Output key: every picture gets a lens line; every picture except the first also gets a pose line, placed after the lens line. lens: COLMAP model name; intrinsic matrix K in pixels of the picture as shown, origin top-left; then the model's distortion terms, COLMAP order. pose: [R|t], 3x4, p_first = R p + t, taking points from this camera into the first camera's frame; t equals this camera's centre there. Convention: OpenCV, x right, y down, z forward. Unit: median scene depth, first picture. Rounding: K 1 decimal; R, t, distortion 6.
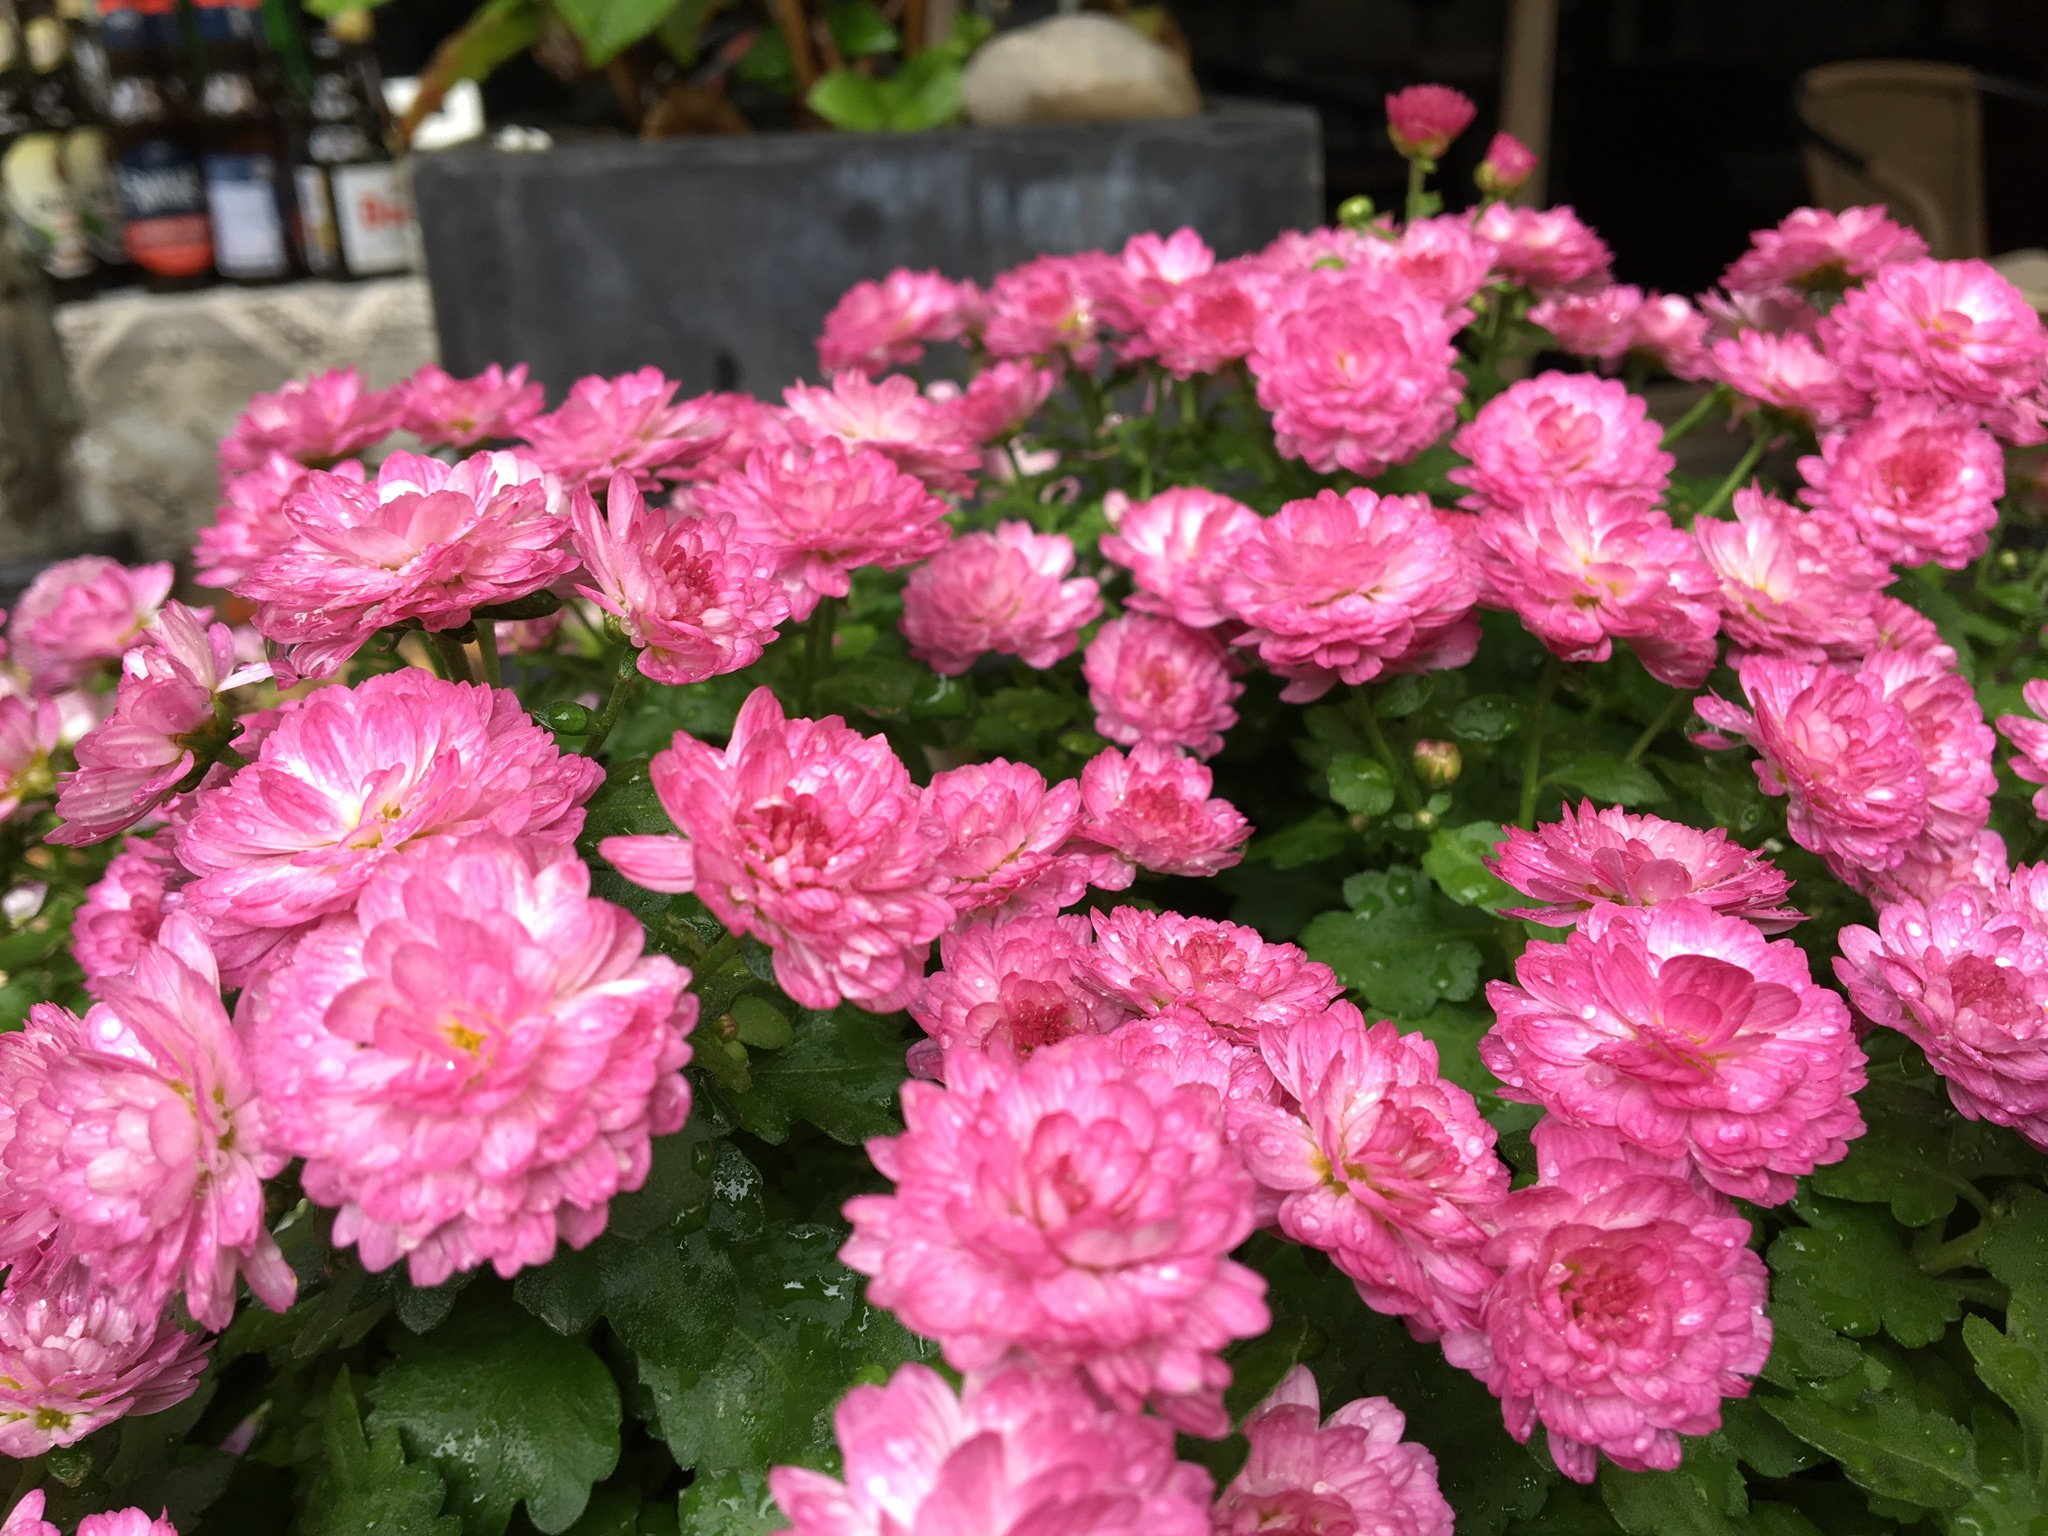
lens RADIAL K [[1728.3, 0, 1021.9], [0, 1728.3, 771.1], [0, 0, 1]] dist [0.019292, -0.007753]
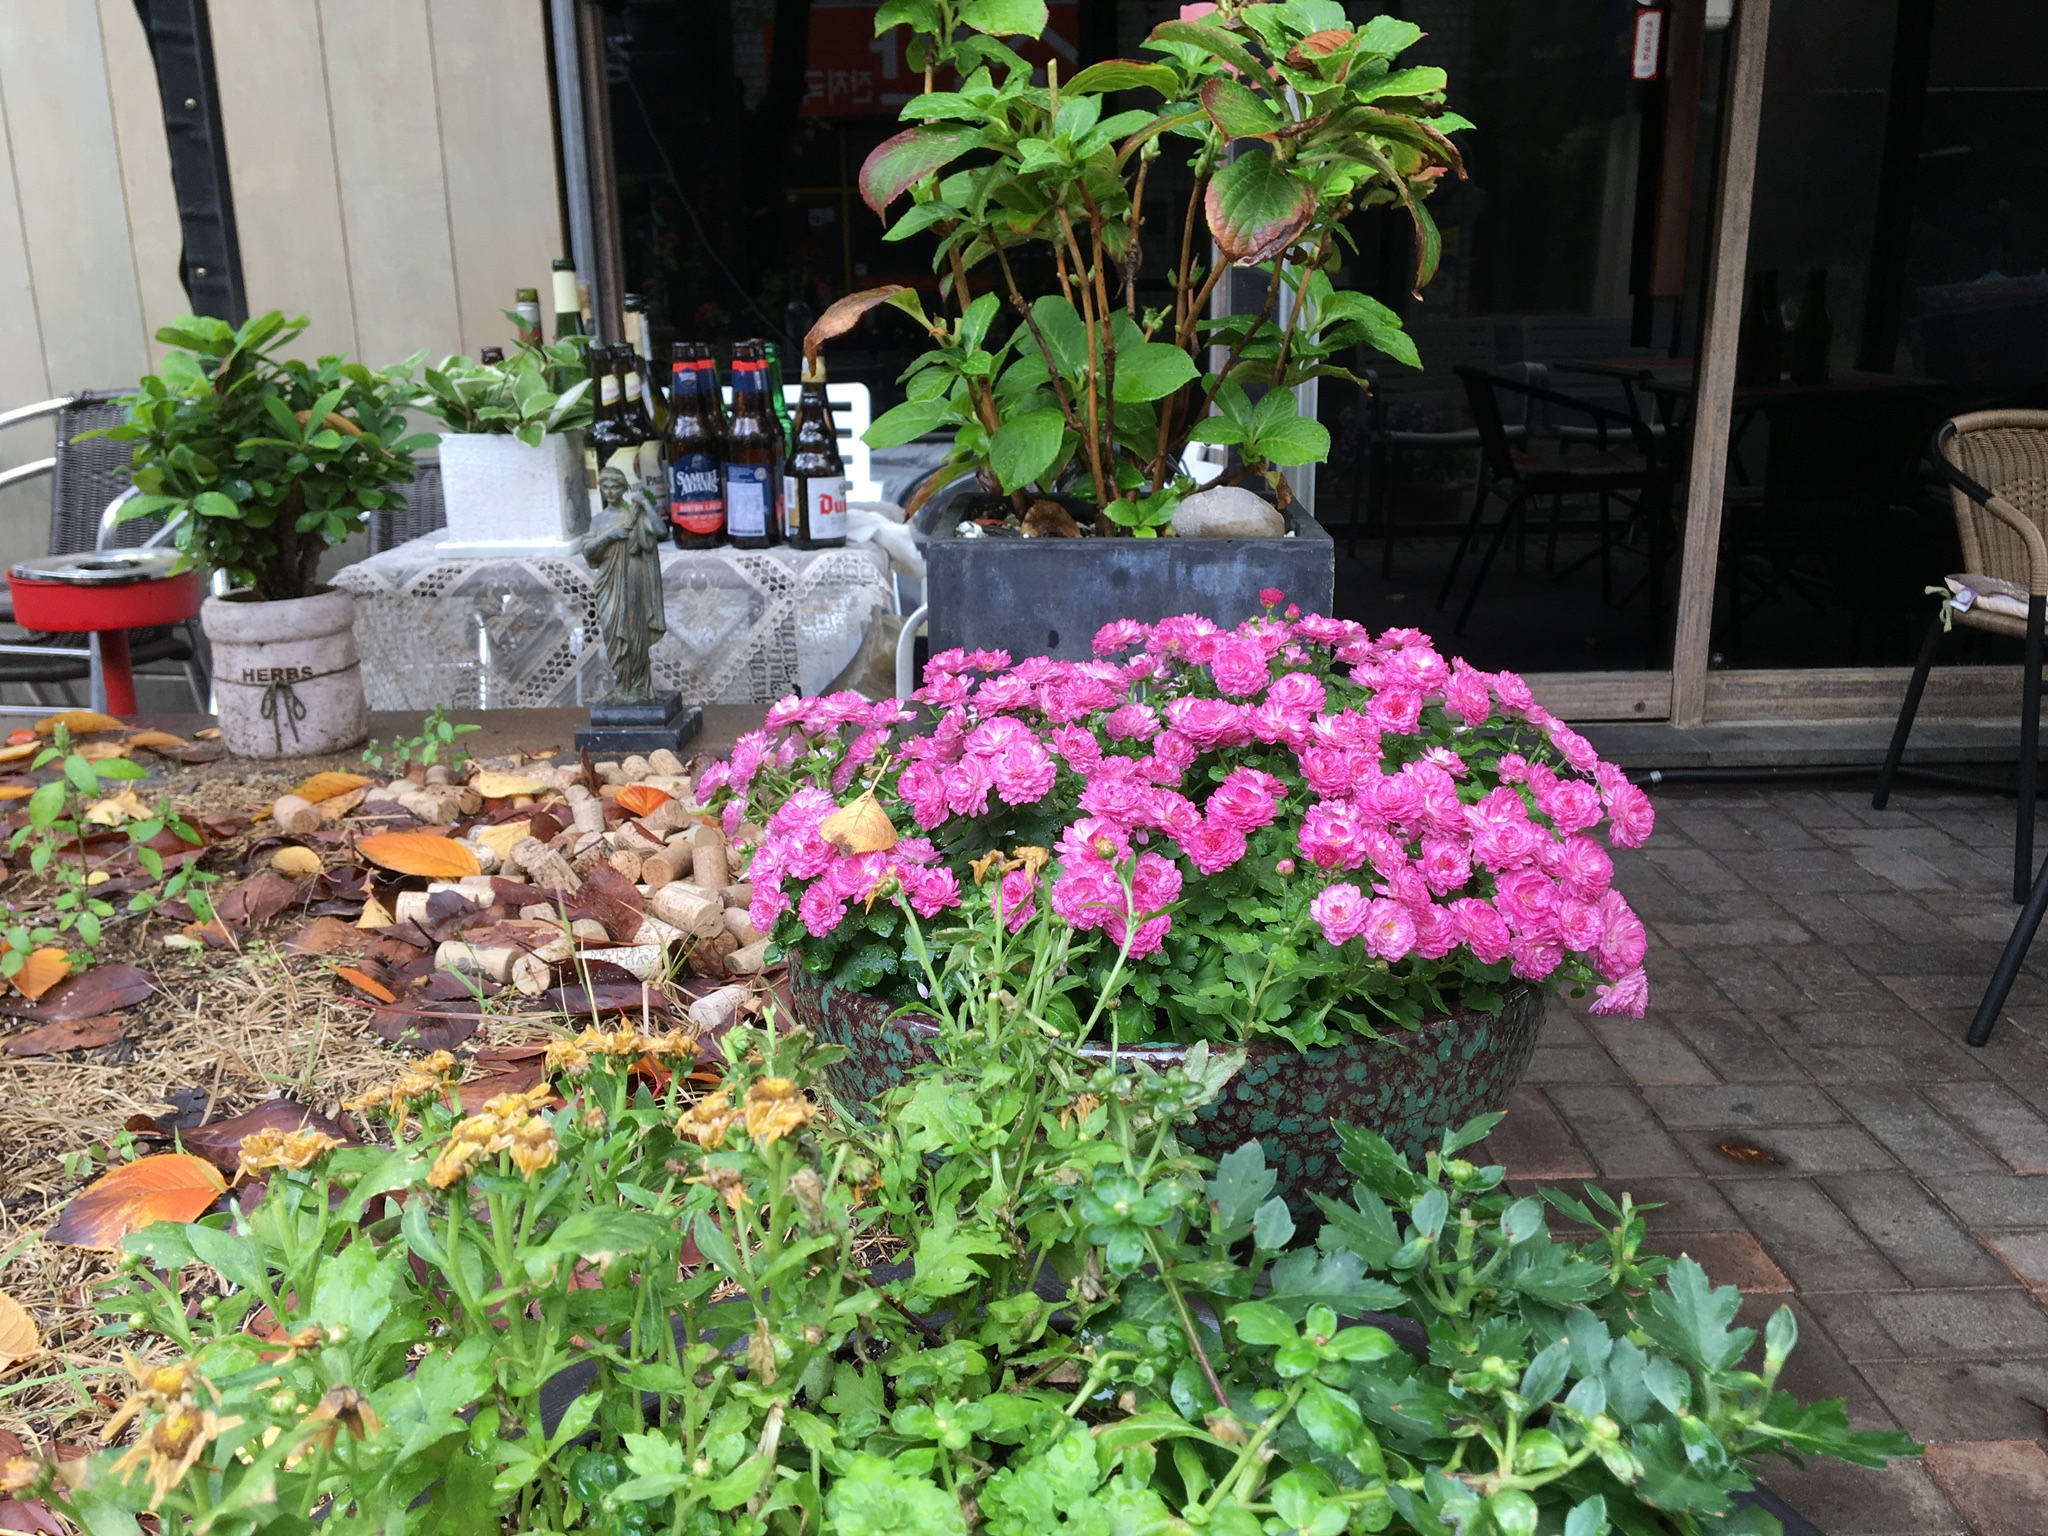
lens RADIAL K [[1728.3, 0, 1024.2], [0, 1728.3, 767.0], [0, 0, 1]] dist [0.019292, -0.007753]
pose [[0.984840, 0.075623, -0.156113, 0.324118], [-0.094932, 0.988202, -0.120184, 0.434242], [0.145183, 0.133182, 0.980400, -2.490636]]
